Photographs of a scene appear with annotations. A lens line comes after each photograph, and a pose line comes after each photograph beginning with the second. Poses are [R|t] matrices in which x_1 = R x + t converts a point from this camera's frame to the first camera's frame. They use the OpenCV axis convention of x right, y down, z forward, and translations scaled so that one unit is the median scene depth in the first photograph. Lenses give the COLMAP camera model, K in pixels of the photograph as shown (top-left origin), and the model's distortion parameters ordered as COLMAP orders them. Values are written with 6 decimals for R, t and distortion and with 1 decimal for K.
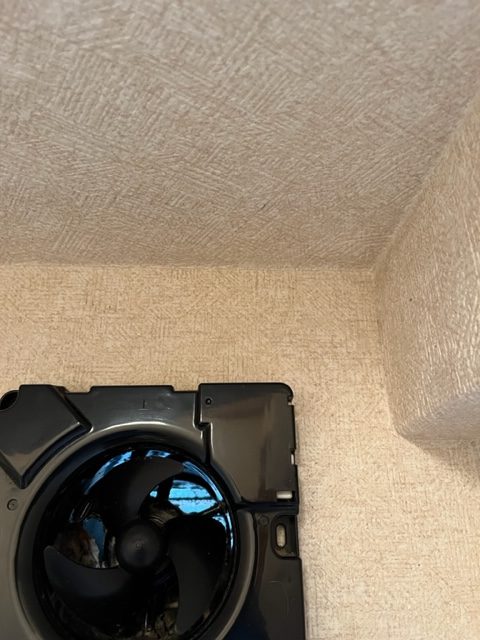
lens RADIAL K [[485.6, 0, 242.8], [0, 485.6, 323.6], [0, 0, 1]] dist [0.033162, -0.062703]
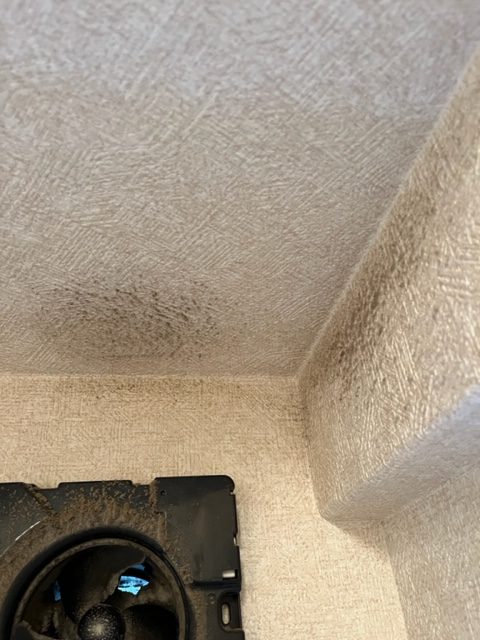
lens RADIAL K [[485.6, 0, 234.7], [0, 485.6, 329.3], [0, 0, 1]] dist [0.033162, -0.062703]
pose [[0.992409, 0.007768, 0.122735, -0.044859], [0.014622, 0.983470, -0.180478, -0.014159], [-0.122108, 0.180902, 0.975891, -0.231901]]
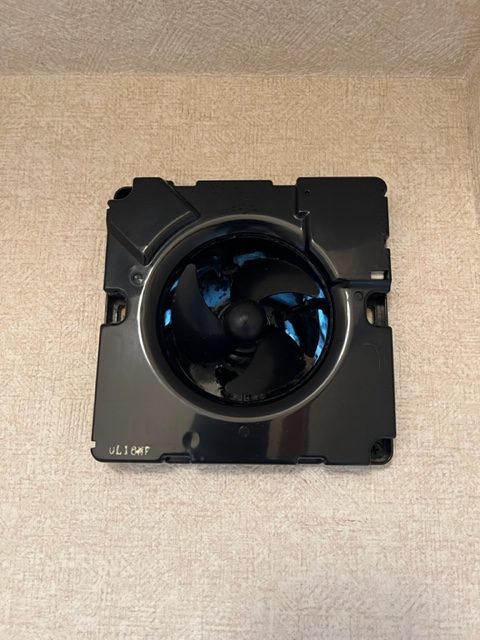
lens RADIAL K [[485.6, 0, 240.9], [0, 485.6, 319.2], [0, 0, 1]] dist [0.033162, -0.062703]
pose [[0.997568, 0.015181, -0.068022, -0.134594], [-0.001838, 0.981378, 0.192076, 0.220108], [0.069671, -0.191484, 0.979020, -0.109997]]
